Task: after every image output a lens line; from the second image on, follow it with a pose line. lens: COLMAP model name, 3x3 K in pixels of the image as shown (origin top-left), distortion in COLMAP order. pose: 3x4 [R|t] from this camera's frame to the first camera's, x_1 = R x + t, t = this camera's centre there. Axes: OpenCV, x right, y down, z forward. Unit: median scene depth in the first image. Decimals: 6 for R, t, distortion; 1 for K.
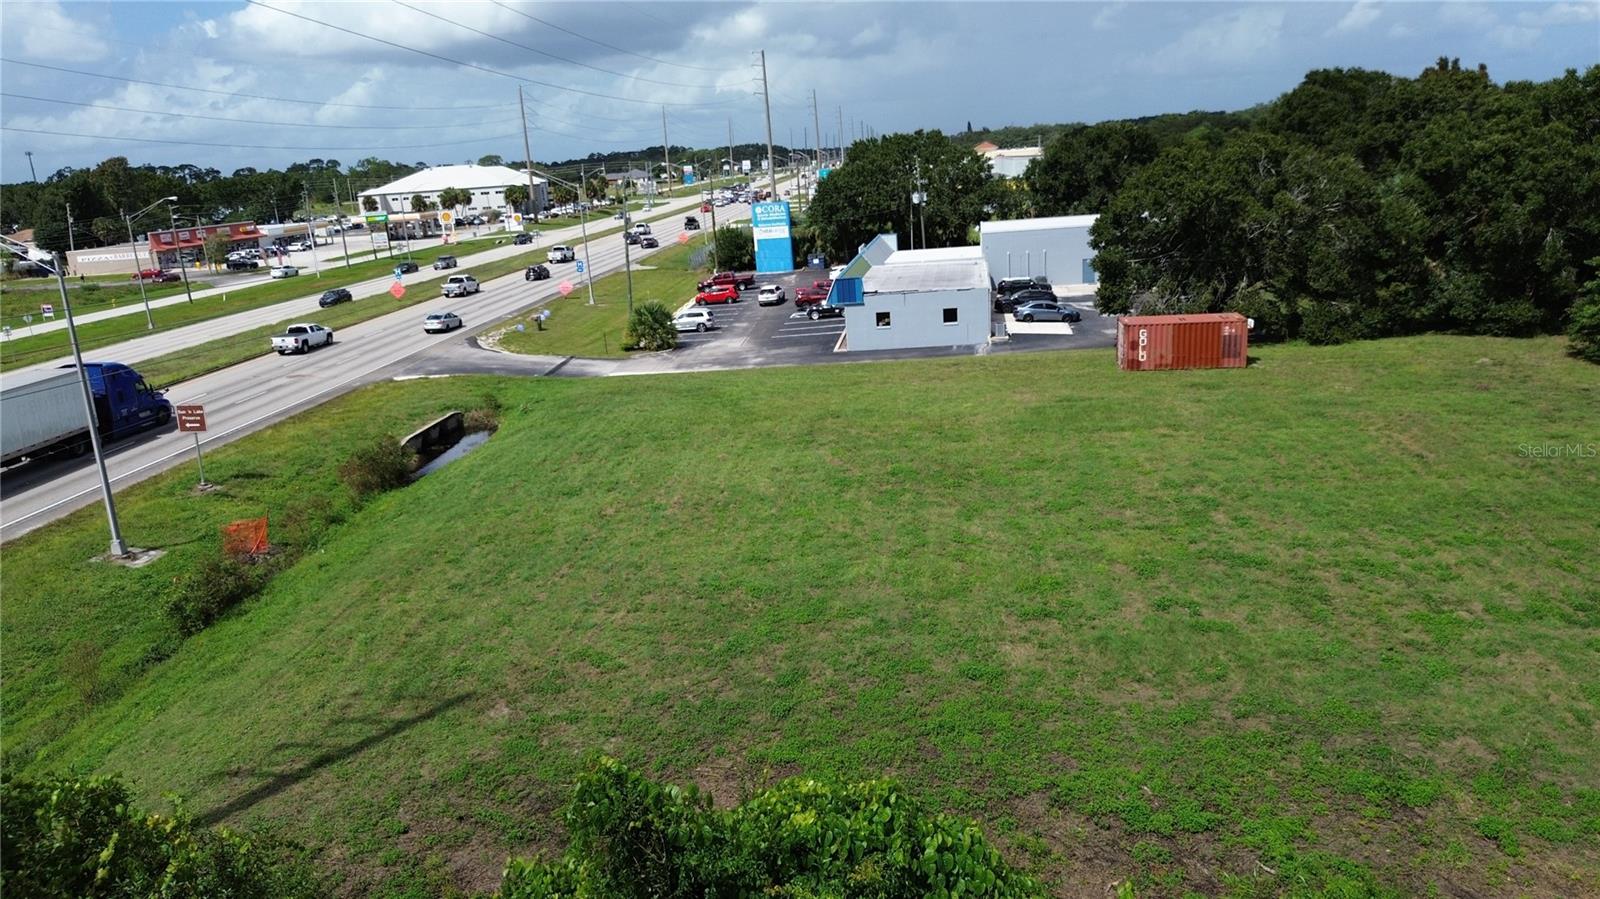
lens RADIAL K [[1128.8, 0, 800.0], [0, 1128.8, 449.5], [0, 0, 1]] dist [0.060347, -0.065110]
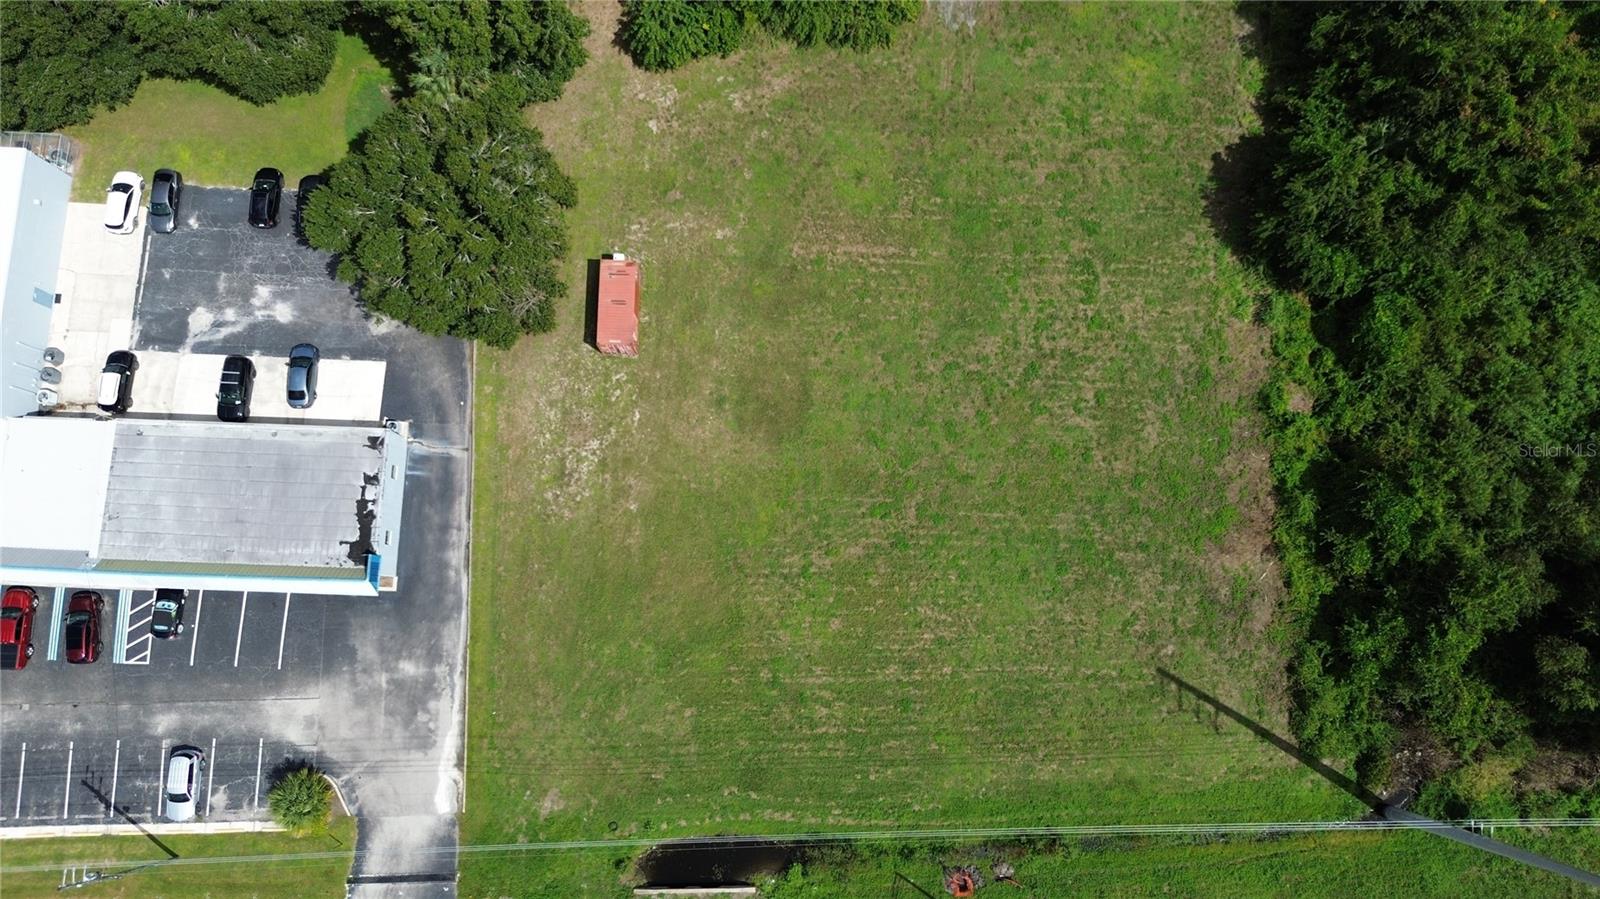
lens RADIAL K [[1128.8, 0, 800.0], [0, 1128.8, 449.5], [0, 0, 1]] dist [0.060347, -0.065110]
pose [[-0.102283, -0.966921, 0.233670, -0.230280], [0.267303, 0.199546, 0.942725, -1.832903], [-0.958169, 0.158885, 0.238050, 0.747226]]
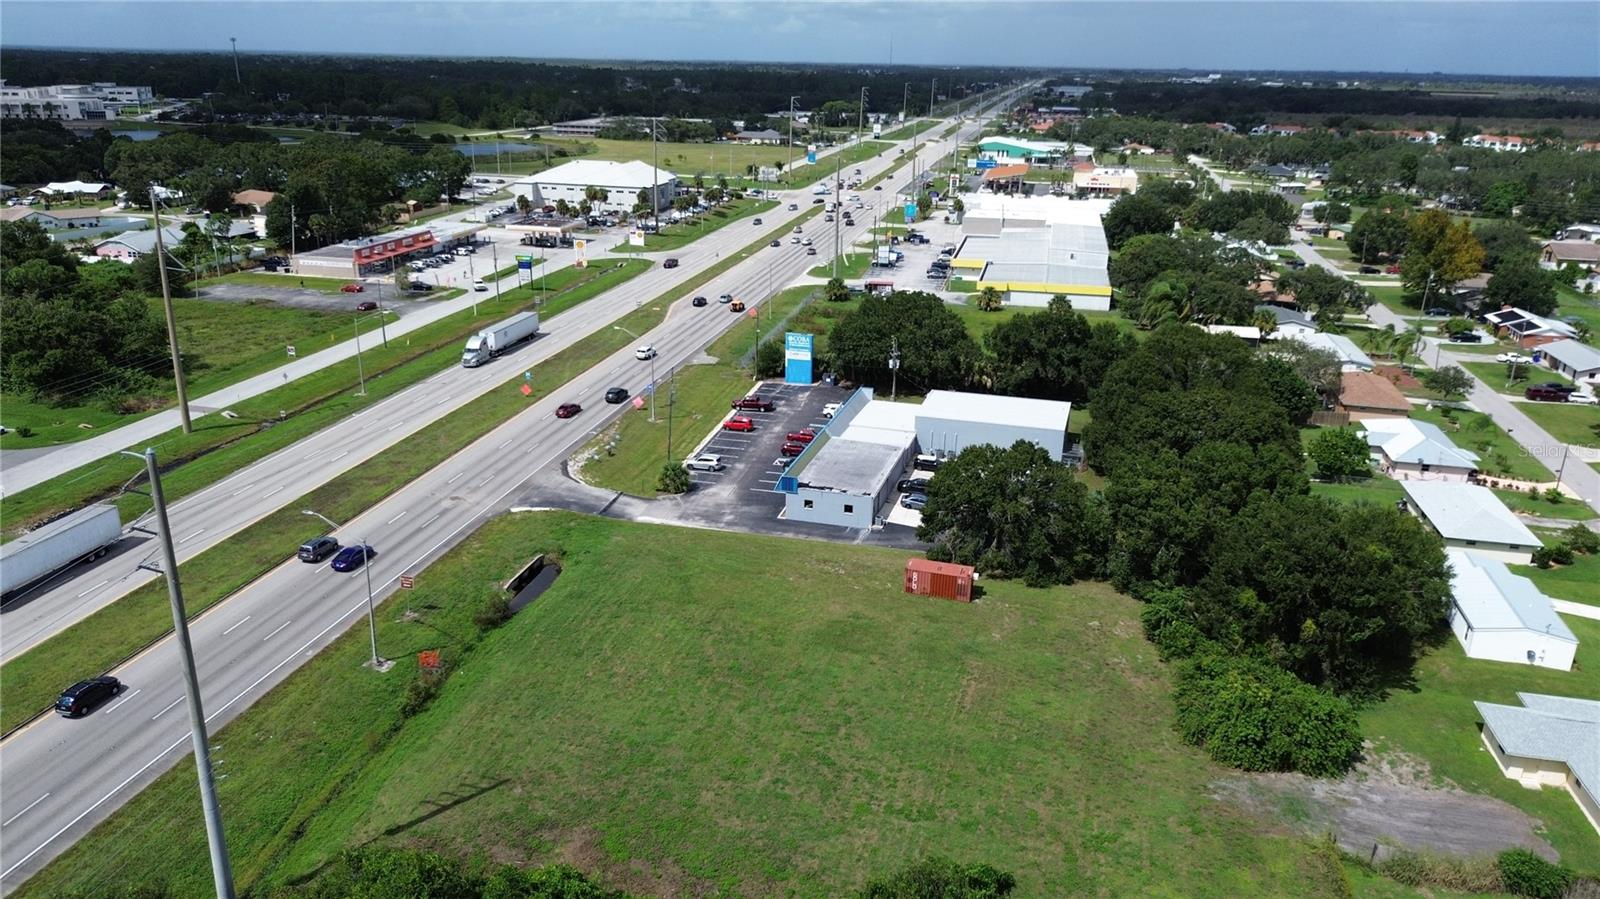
lens RADIAL K [[1128.8, 0, 800.0], [0, 1128.8, 449.5], [0, 0, 1]] dist [0.060347, -0.065110]
pose [[0.986914, 0.126395, -0.100126, 0.396514], [-0.118008, 0.989308, 0.085697, -0.612899], [0.109887, -0.072760, 0.991277, -1.091330]]
